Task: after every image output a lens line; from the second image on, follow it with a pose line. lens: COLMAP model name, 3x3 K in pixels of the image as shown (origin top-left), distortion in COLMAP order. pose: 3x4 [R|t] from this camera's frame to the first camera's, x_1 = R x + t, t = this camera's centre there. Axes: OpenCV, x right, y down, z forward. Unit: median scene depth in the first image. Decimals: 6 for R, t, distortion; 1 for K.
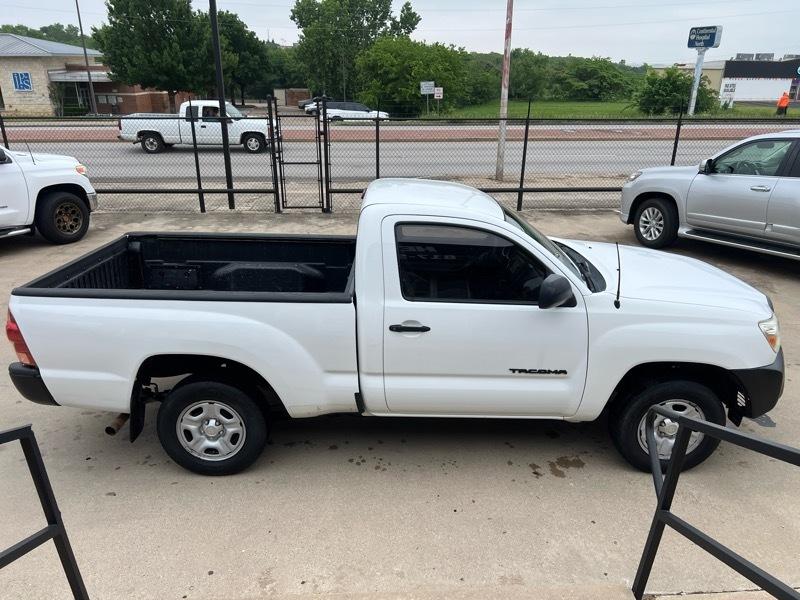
lens RADIAL K [[600.7, 0, 401.5], [0, 600.7, 305.4], [0, 0, 1]] dist [0.056036, -0.062441]
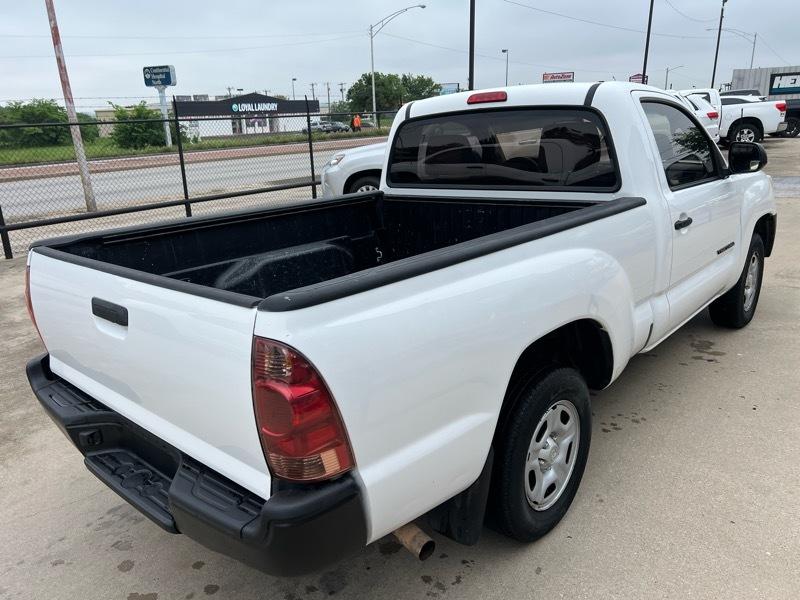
lens RADIAL K [[600.7, 0, 398.0], [0, 600.7, 304.7], [0, 0, 1]] dist [0.056036, -0.062441]
pose [[0.670689, -0.256301, 0.696050, -0.248591], [0.304486, 0.950826, 0.056724, -0.006231], [-0.676361, 0.173894, 0.715749, 0.197332]]
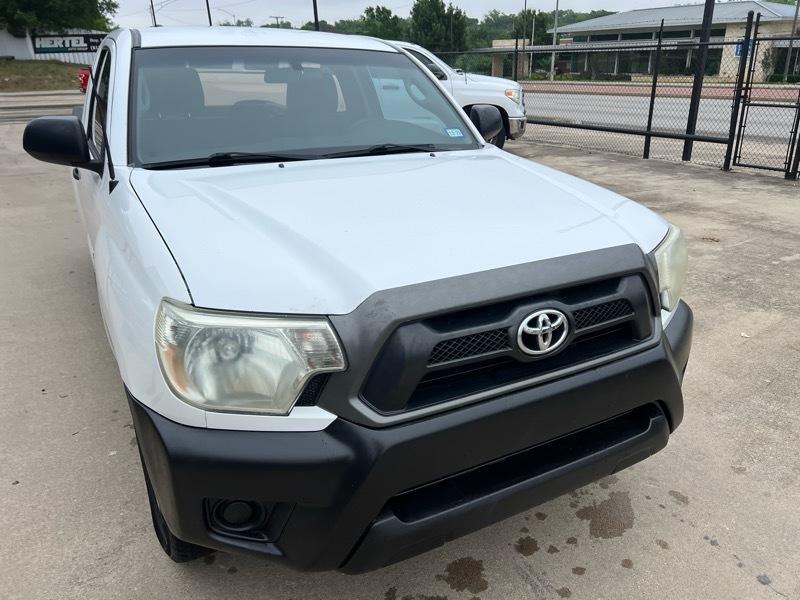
lens RADIAL K [[600.7, 0, 408.0], [0, 600.7, 305.8], [0, 0, 1]] dist [0.056036, -0.062441]
pose [[0.482956, 0.319666, -0.815210, 0.289256], [-0.290343, 0.936776, 0.195326, -0.026064], [0.826108, 0.142356, 0.545234, 0.271591]]
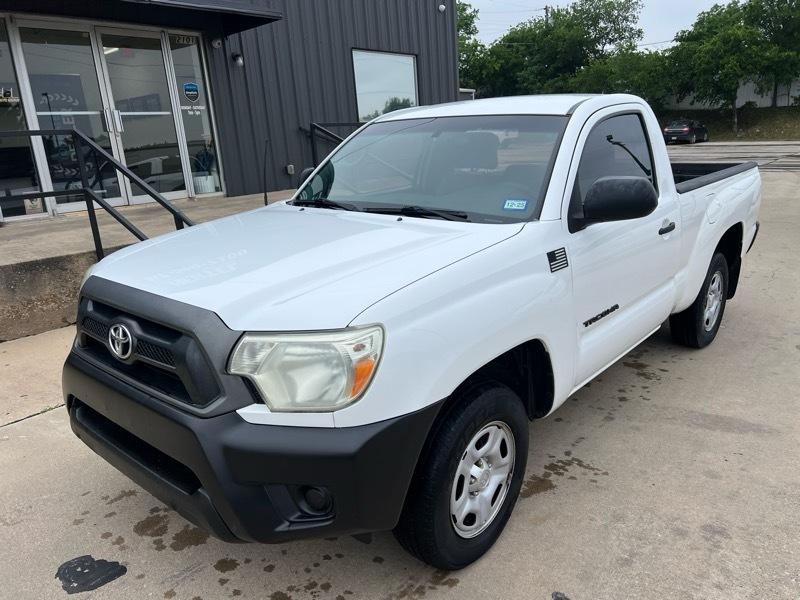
lens RADIAL K [[600.7, 0, 402.6], [0, 600.7, 303.0], [0, 0, 1]] dist [0.056036, -0.062441]
pose [[-0.659993, 0.224999, -0.716788, 0.268625], [-0.222527, 0.852737, 0.472568, -0.107705], [0.717560, 0.471396, -0.512732, 0.495384]]
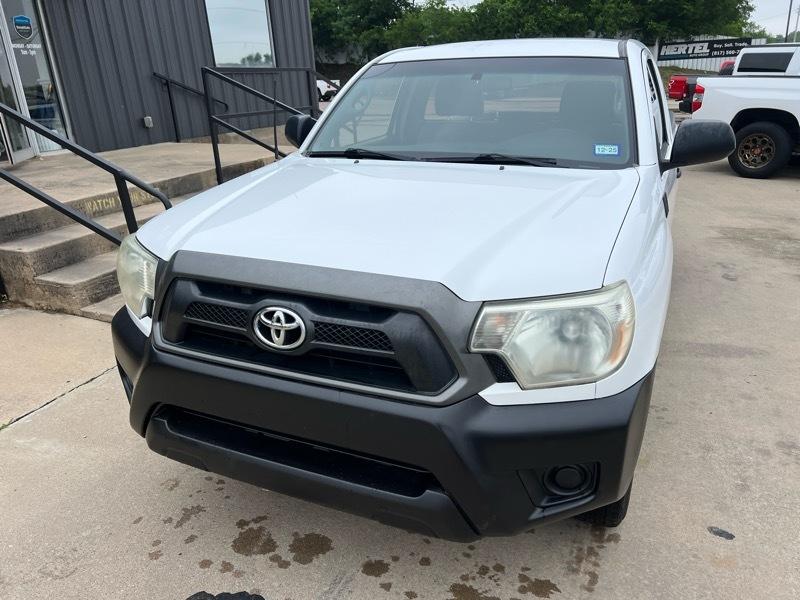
lens RADIAL K [[600.7, 0, 398.4], [0, 600.7, 303.7], [0, 0, 1]] dist [0.056036, -0.062441]
pose [[-0.411296, 0.323572, -0.852137, 0.303188], [-0.289345, 0.840171, 0.458685, -0.077024], [0.864358, 0.435217, -0.251936, 0.415279]]
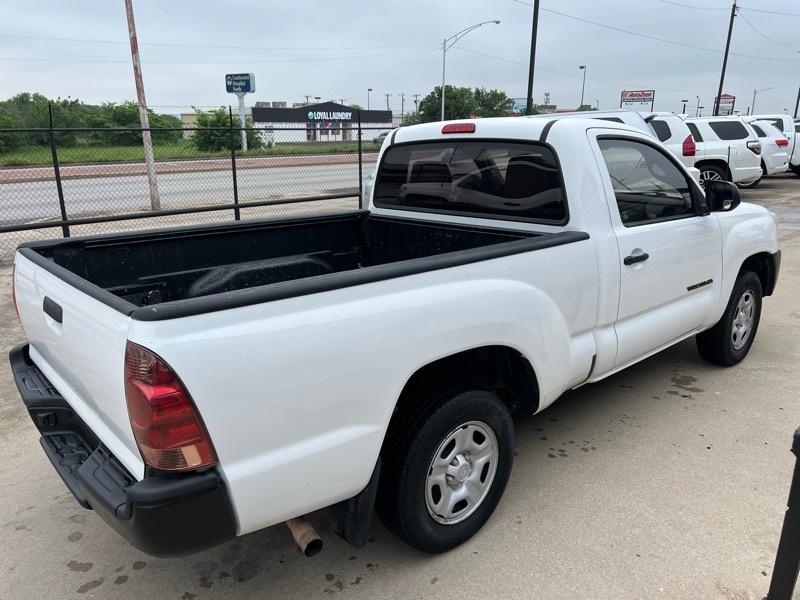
lens RADIAL K [[600.7, 0, 399.8], [0, 600.7, 303.7], [0, 0, 1]] dist [0.056036, -0.062441]
pose [[0.751882, -0.196385, 0.629369, -0.226358], [0.243450, 0.969842, 0.011785, 0.002607], [-0.612703, 0.144359, 0.777017, 0.158337]]
